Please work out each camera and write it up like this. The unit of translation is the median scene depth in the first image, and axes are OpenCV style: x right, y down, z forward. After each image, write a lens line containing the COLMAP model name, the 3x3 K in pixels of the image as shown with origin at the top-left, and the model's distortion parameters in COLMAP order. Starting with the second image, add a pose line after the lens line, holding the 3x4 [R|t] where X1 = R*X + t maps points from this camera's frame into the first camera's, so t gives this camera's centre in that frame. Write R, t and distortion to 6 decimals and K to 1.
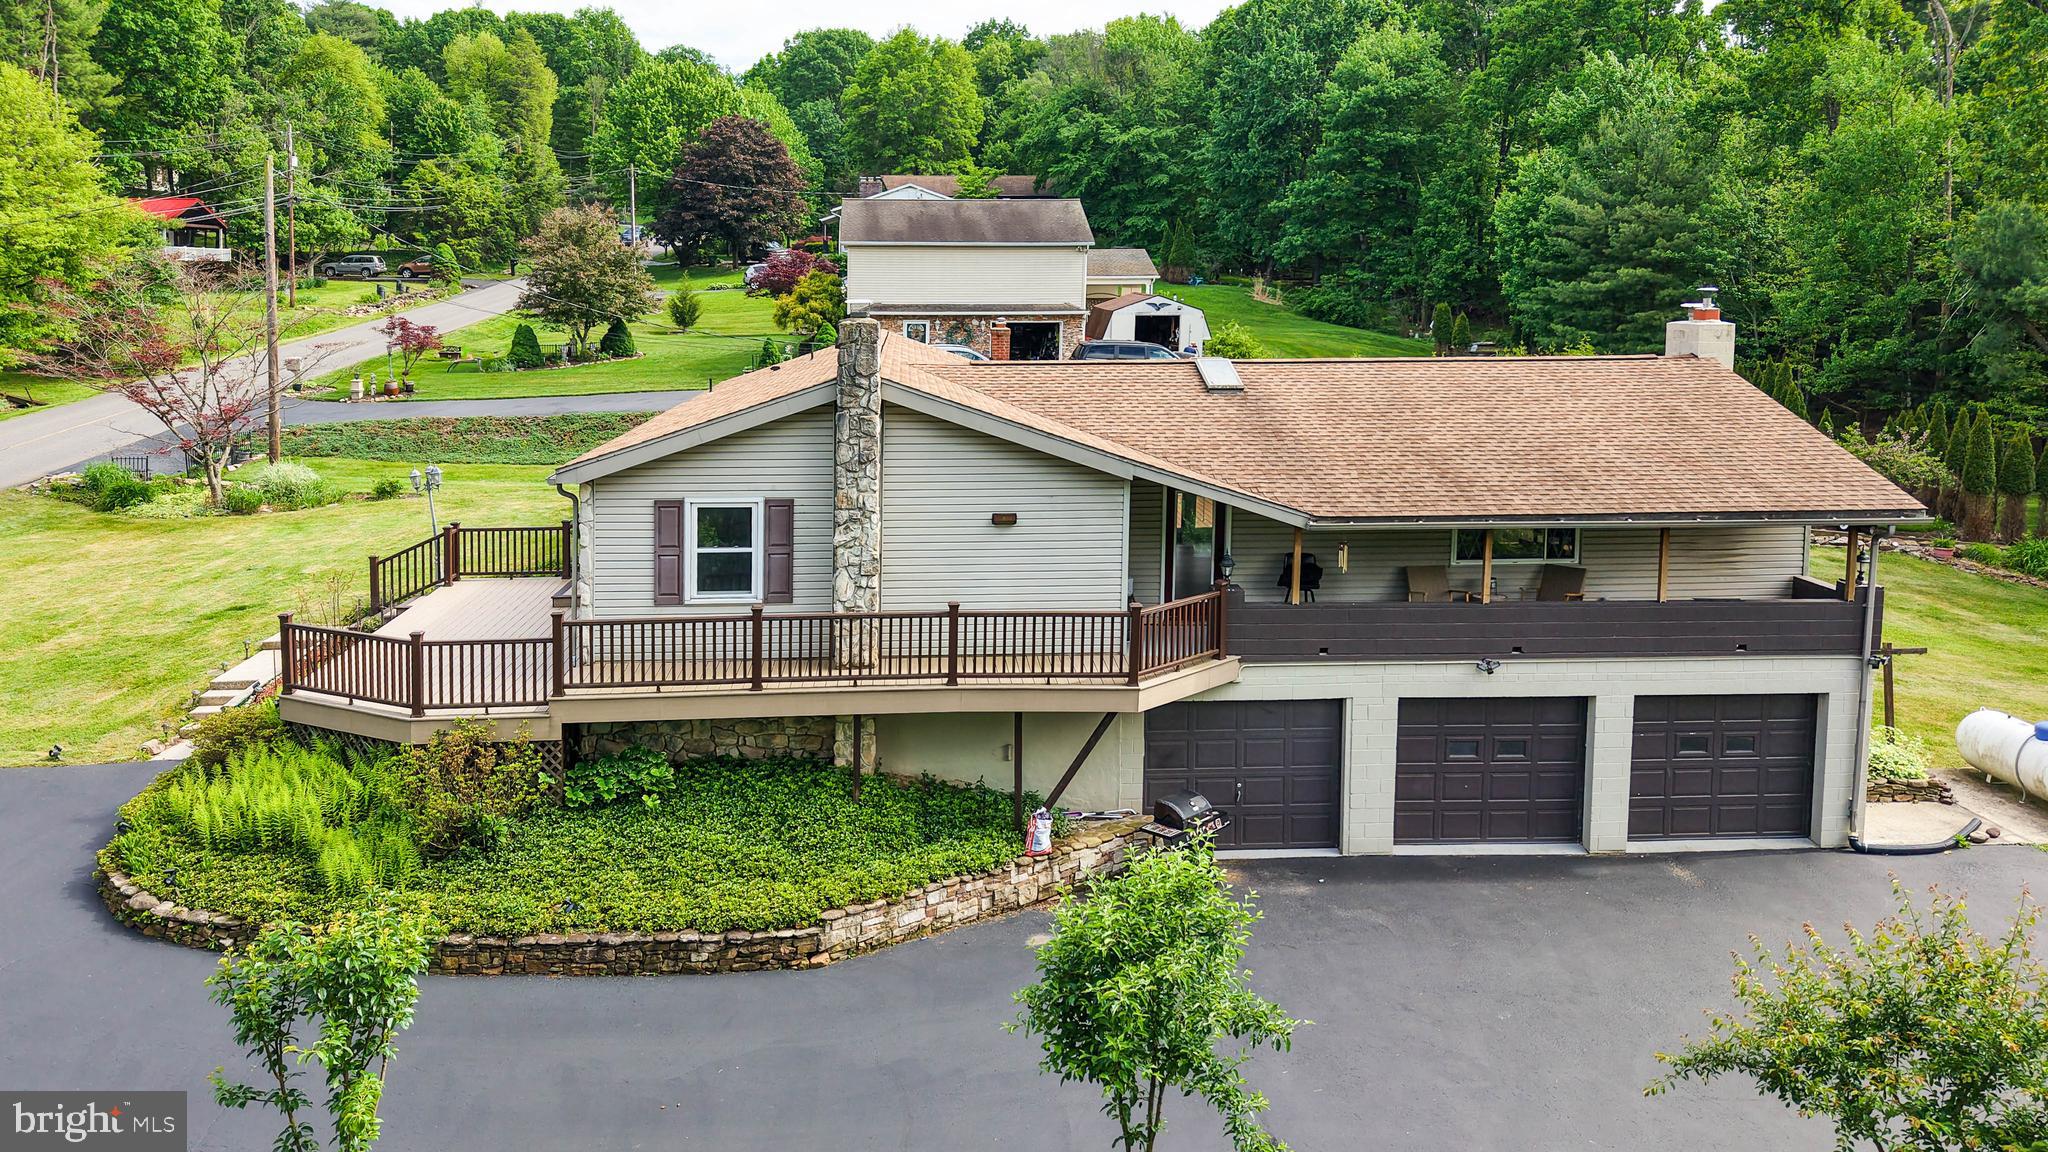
lens RADIAL K [[1379.1, 0, 972.4], [0, 1379.1, 542.5], [0, 0, 1]] dist [0.029428, -0.036075]
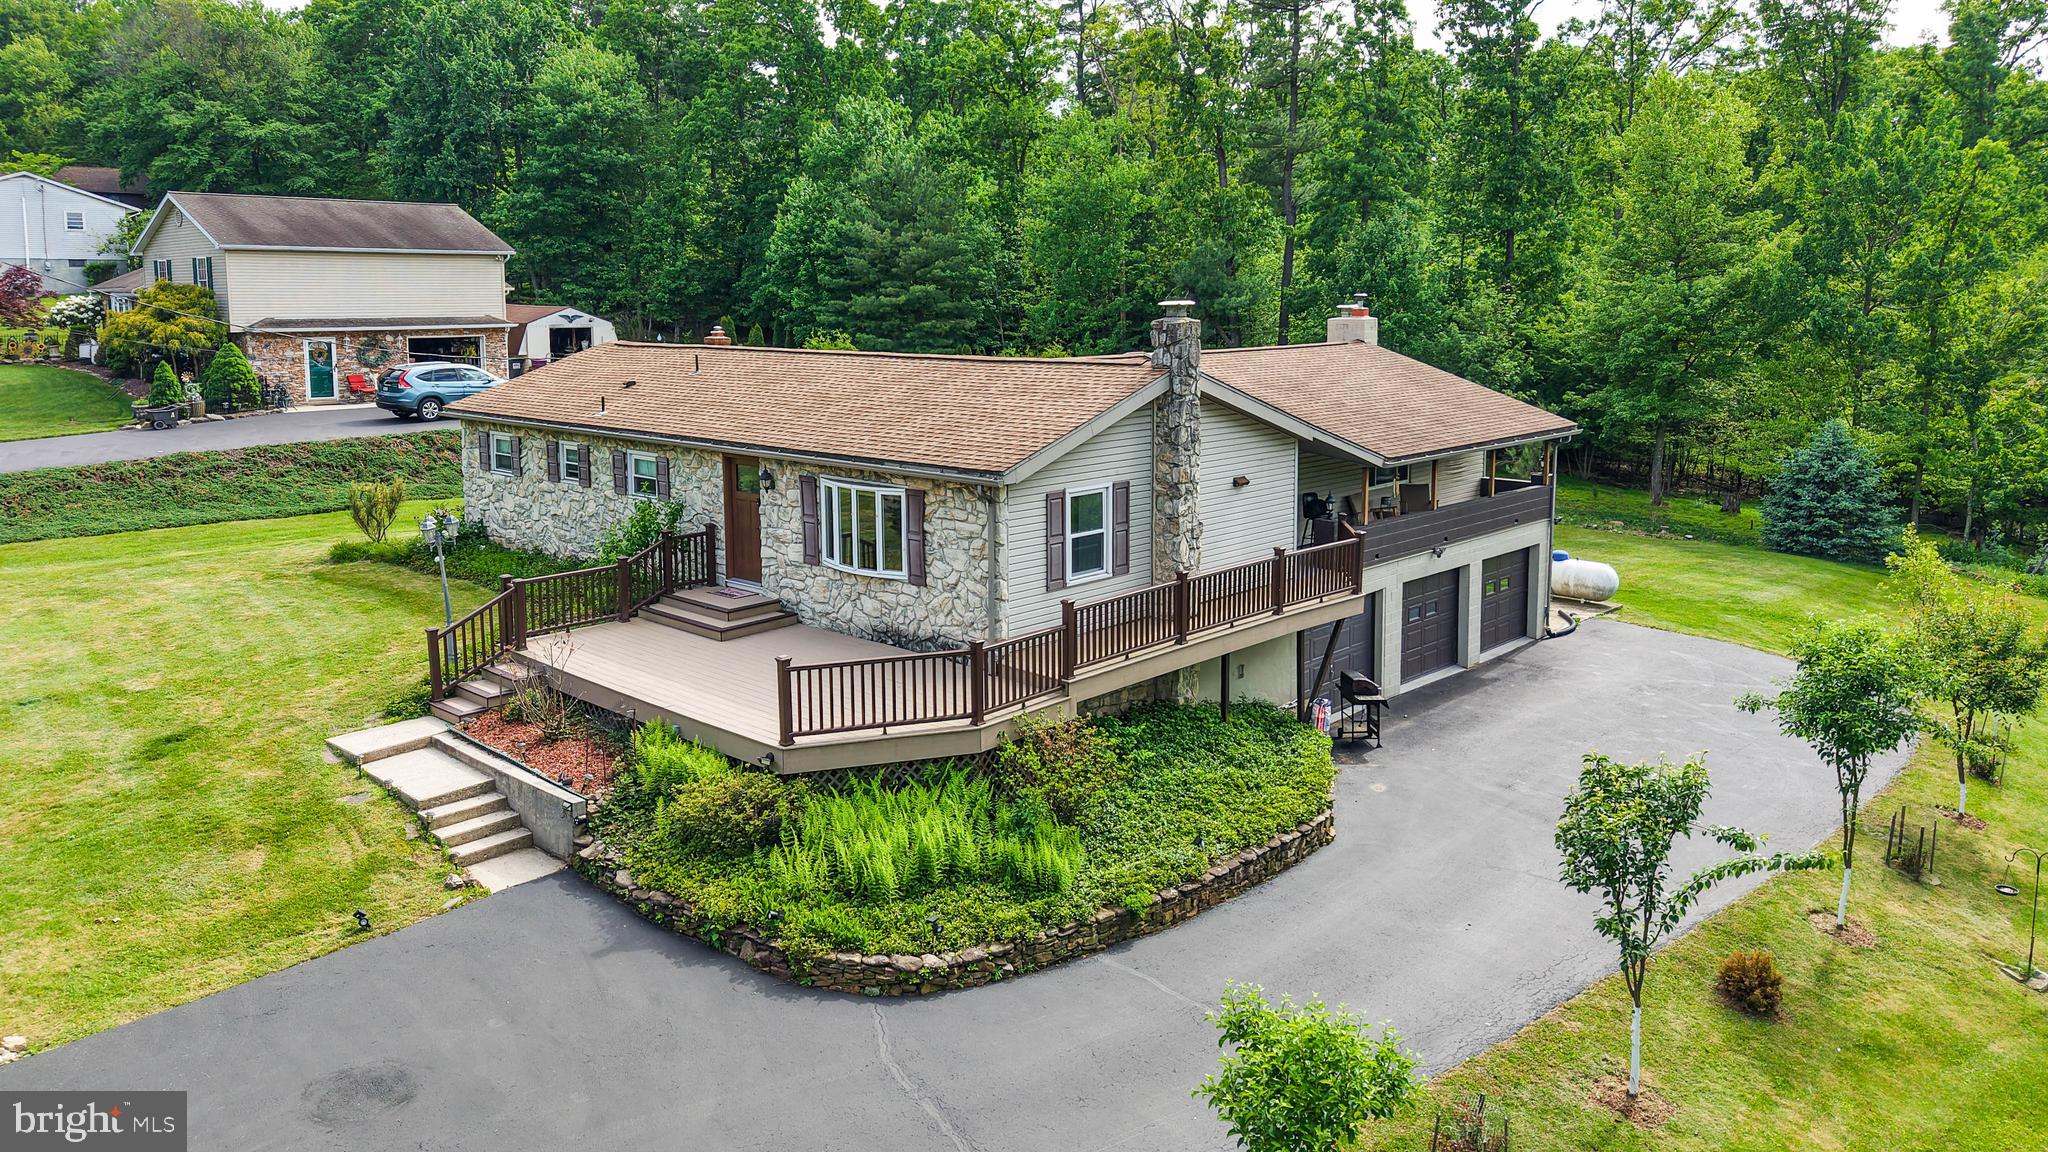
lens RADIAL K [[1379.1, 0, 981.4], [0, 1379.1, 598.7], [0, 0, 1]] dist [0.029428, -0.036075]
pose [[0.729738, -0.148073, 0.667500, -0.340823], [0.129939, 0.988510, 0.077229, -0.013420], [-0.671266, 0.030377, 0.740594, 0.083847]]
